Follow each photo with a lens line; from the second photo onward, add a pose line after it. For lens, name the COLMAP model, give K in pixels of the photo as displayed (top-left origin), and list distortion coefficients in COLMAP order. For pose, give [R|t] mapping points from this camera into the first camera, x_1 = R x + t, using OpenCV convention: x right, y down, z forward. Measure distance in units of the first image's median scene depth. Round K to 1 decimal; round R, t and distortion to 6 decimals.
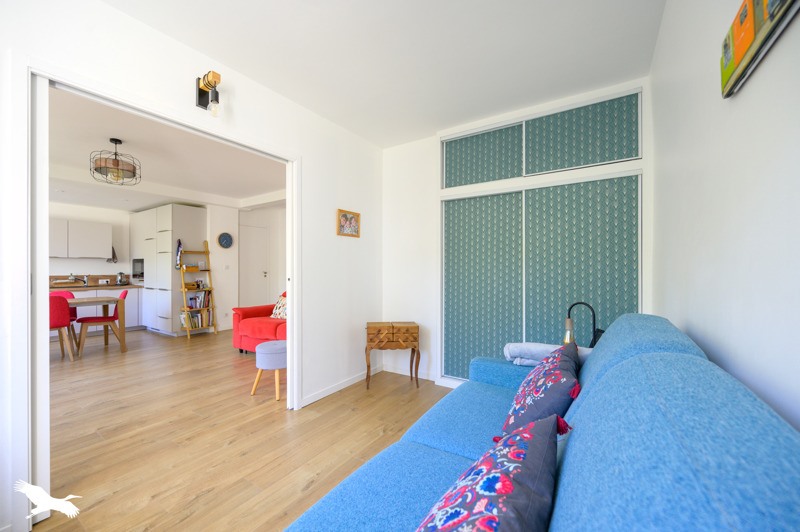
lens RADIAL K [[318.6, 0, 385.3], [0, 318.6, 269.2], [0, 0, 1]] dist [-0.000248, -0.000037]
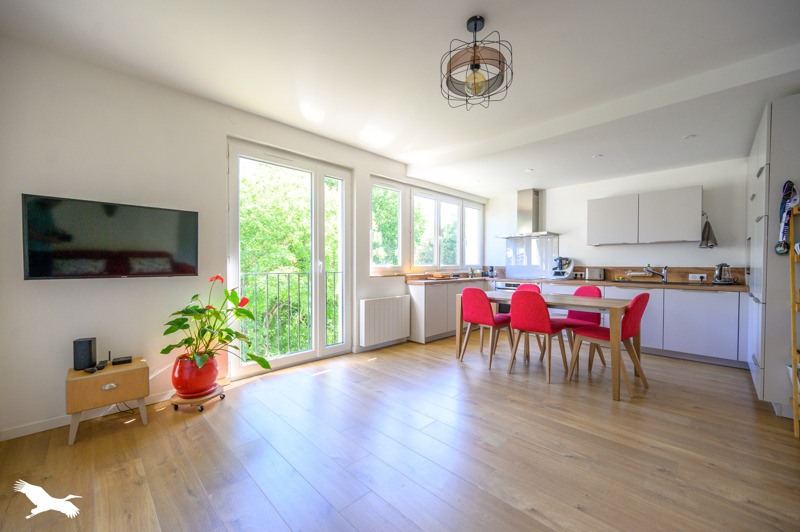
lens RADIAL K [[314.5, 0, 402.7], [0, 314.5, 269.0], [0, 0, 1]] dist [-0.000333, 0.000013]
pose [[-0.179157, 0.018919, -0.983639, -0.158295], [0.000528, 0.999817, 0.019134, 0.010204], [0.983820, 0.002909, -0.179134, 0.570485]]
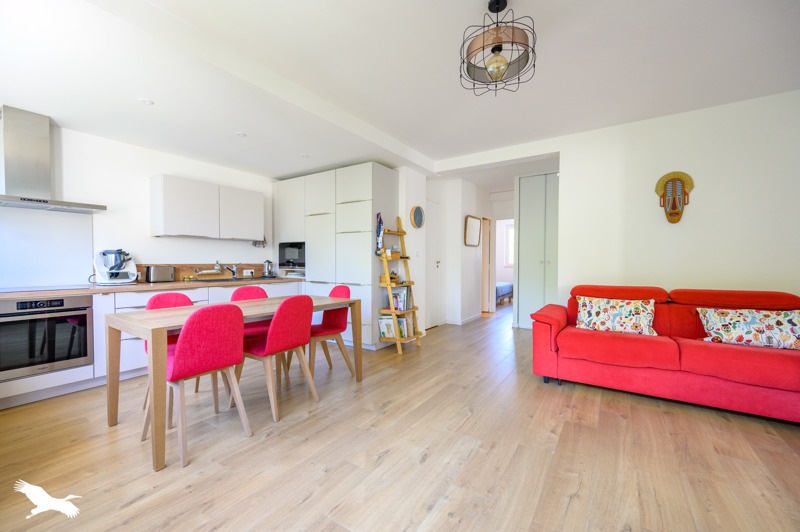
lens RADIAL K [[327.4, 0, 398.2], [0, 327.4, 268.3], [0, 0, 1]] dist [-0.000319, -0.000144]
pose [[0.999927, 0.004315, 0.011308, -0.594524], [-0.004553, 0.999767, 0.021119, 0.012479], [-0.011214, -0.021169, 0.999713, 0.264503]]
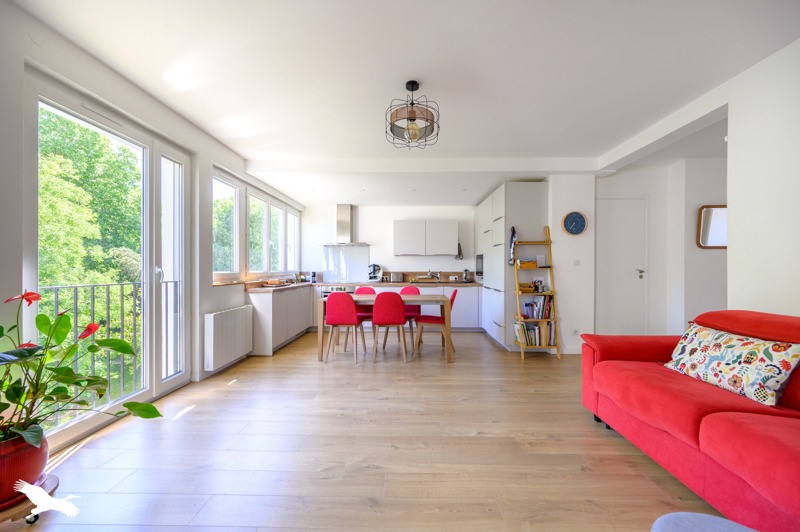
lens RADIAL K [[314.5, 0, 402.7], [0, 314.5, 269.0], [0, 0, 1]] dist [-0.000333, 0.000013]
pose [[0.552895, 0.004824, -0.833237, -0.153138], [-0.001669, 0.999988, 0.004682, 0.005721], [0.833249, -0.001198, 0.552896, 0.342255]]
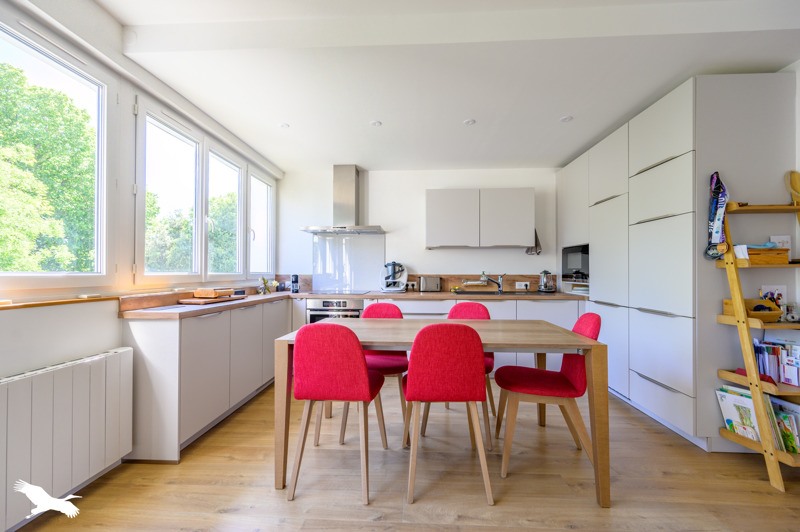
lens RADIAL K [[324.9, 0, 397.8], [0, 324.9, 270.0], [0, 0, 1]] dist [0.000474, 0.000041]
pose [[0.518546, -0.003756, -0.855042, -0.508883], [-0.001603, 0.999984, -0.005365, 0.013904], [0.855048, 0.004152, 0.518532, 0.506246]]
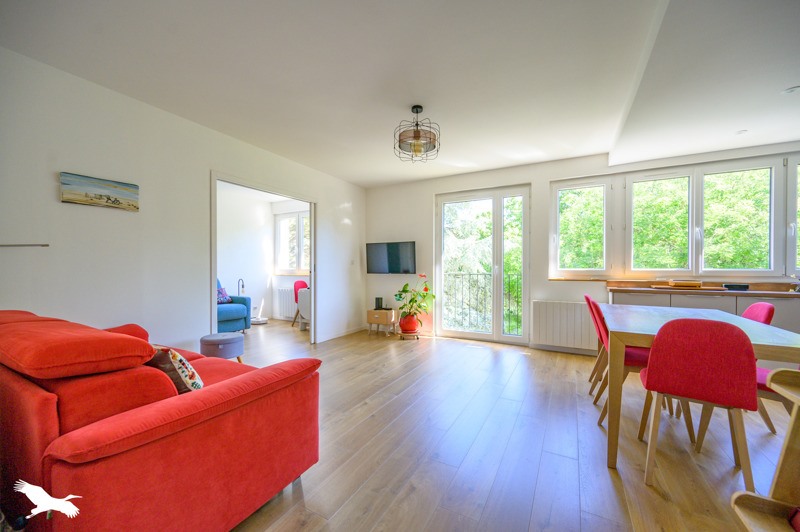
lens RADIAL K [[316.8, 0, 400.2], [0, 316.8, 269.8], [0, 0, 1]] dist [-0.000752, -0.000067]
pose [[-0.994730, 0.005119, -0.102403, -0.419163], [0.004781, 0.999982, 0.003541, 0.013205], [0.102420, 0.003032, -0.994737, 1.078419]]
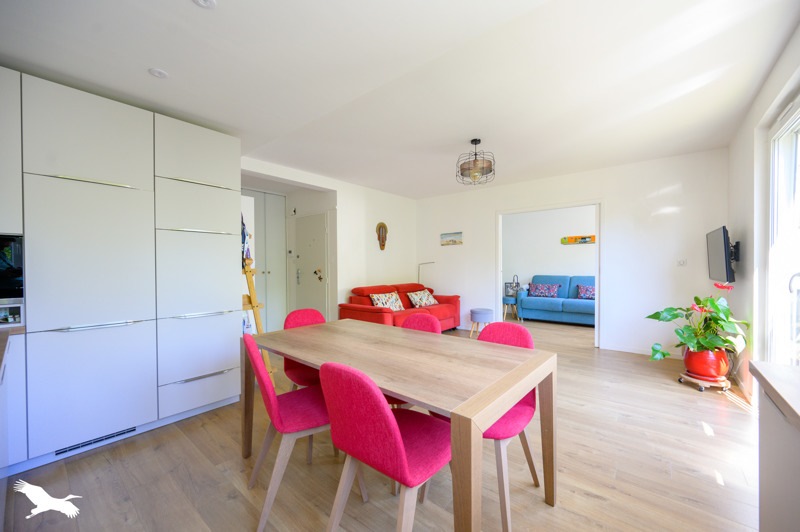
lens RADIAL K [[314.5, 0, 402.7], [0, 314.5, 269.0], [0, 0, 1]] dist [-0.000333, 0.000013]
pose [[0.080682, -0.008038, 0.996707, -1.103348], [0.003996, 0.999962, 0.007741, -0.002326], [-0.996732, 0.003358, 0.080711, 0.679273]]
